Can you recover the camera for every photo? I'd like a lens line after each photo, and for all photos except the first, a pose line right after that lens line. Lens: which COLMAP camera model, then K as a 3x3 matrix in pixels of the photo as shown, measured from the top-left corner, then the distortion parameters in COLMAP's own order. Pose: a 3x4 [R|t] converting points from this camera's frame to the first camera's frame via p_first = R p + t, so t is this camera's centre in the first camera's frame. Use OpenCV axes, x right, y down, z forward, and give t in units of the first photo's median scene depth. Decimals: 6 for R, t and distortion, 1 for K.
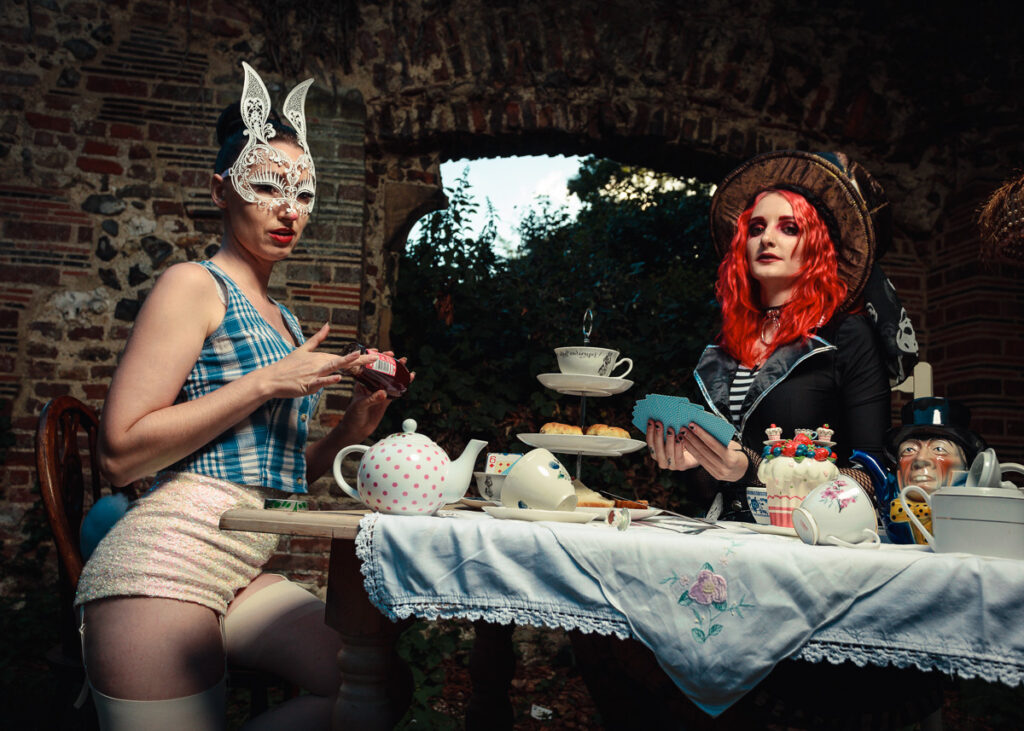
lens RADIAL K [[899.9, 0, 525.7], [0, 899.9, 358.0], [0, 0, 1]] dist [0.003929, -0.000503]
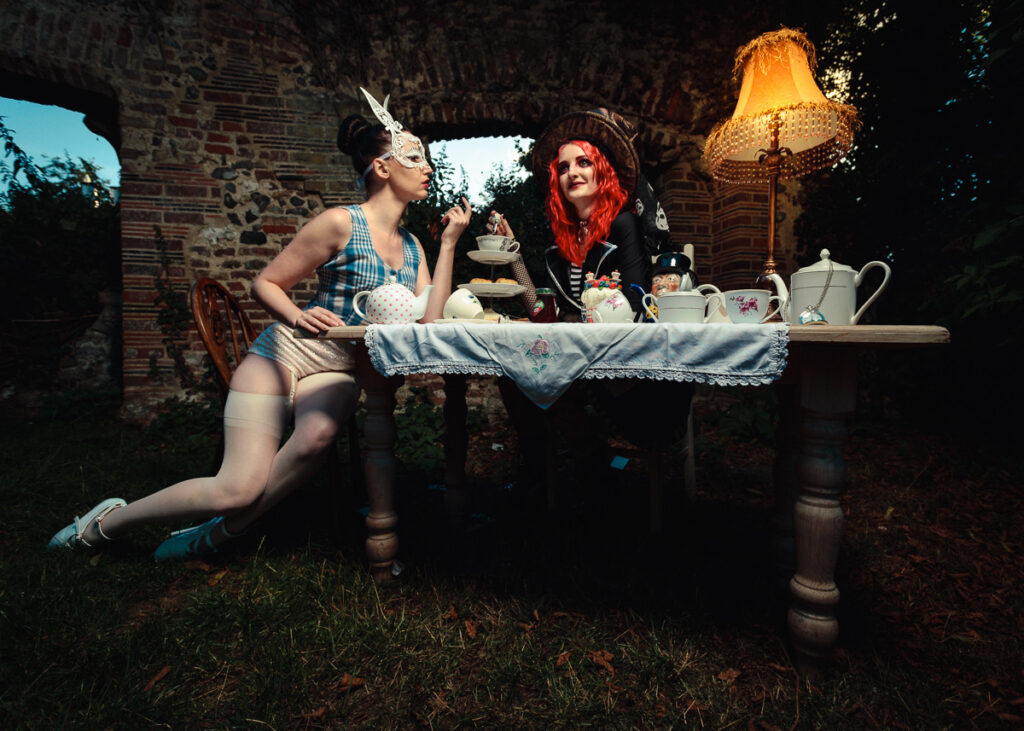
lens RADIAL K [[517.5, 0, 525.8], [0, 517.5, 358.9], [0, 0, 1]] dist [0.004173, -0.001608]
pose [[0.998105, -0.046113, 0.040731, 0.033763], [0.038374, 0.984043, 0.173743, 0.022300], [-0.048093, -0.171851, 0.983948, -0.032618]]
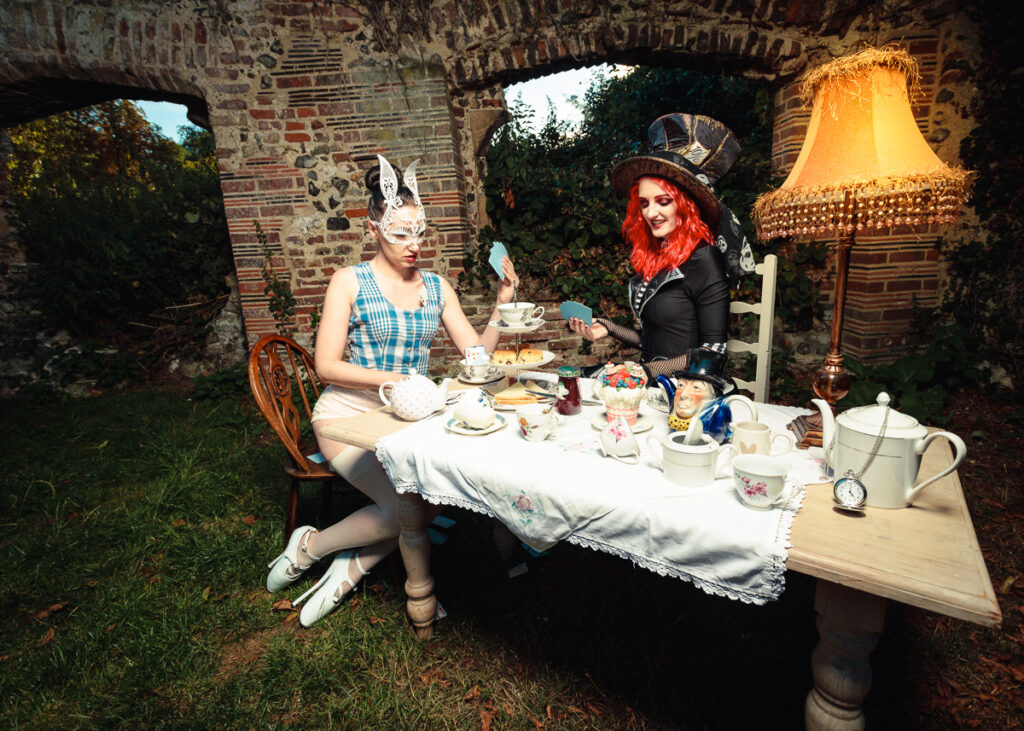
lens RADIAL K [[517.5, 0, 523.2], [0, 517.5, 361.0], [0, 0, 1]] dist [0.004173, -0.001608]
pose [[0.976287, -0.053521, -0.209759, 0.119902], [0.125291, 0.929873, 0.345887, -0.105164], [0.176537, -0.363966, 0.914529, 0.033975]]
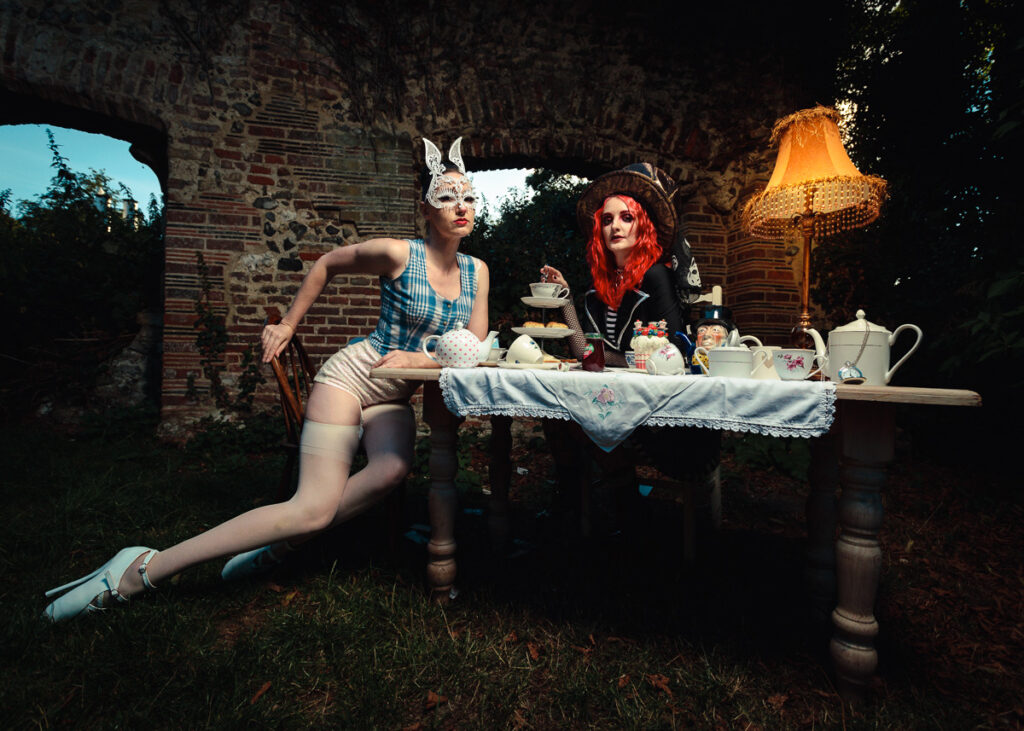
lens RADIAL K [[517.5, 0, 526.8], [0, 517.5, 359.7], [0, 0, 1]] dist [0.004173, -0.001608]
pose [[0.998776, -0.027605, 0.041048, -0.010337], [0.021366, 0.989152, 0.145330, -0.004941], [-0.044615, -0.144275, 0.988531, -0.061069]]
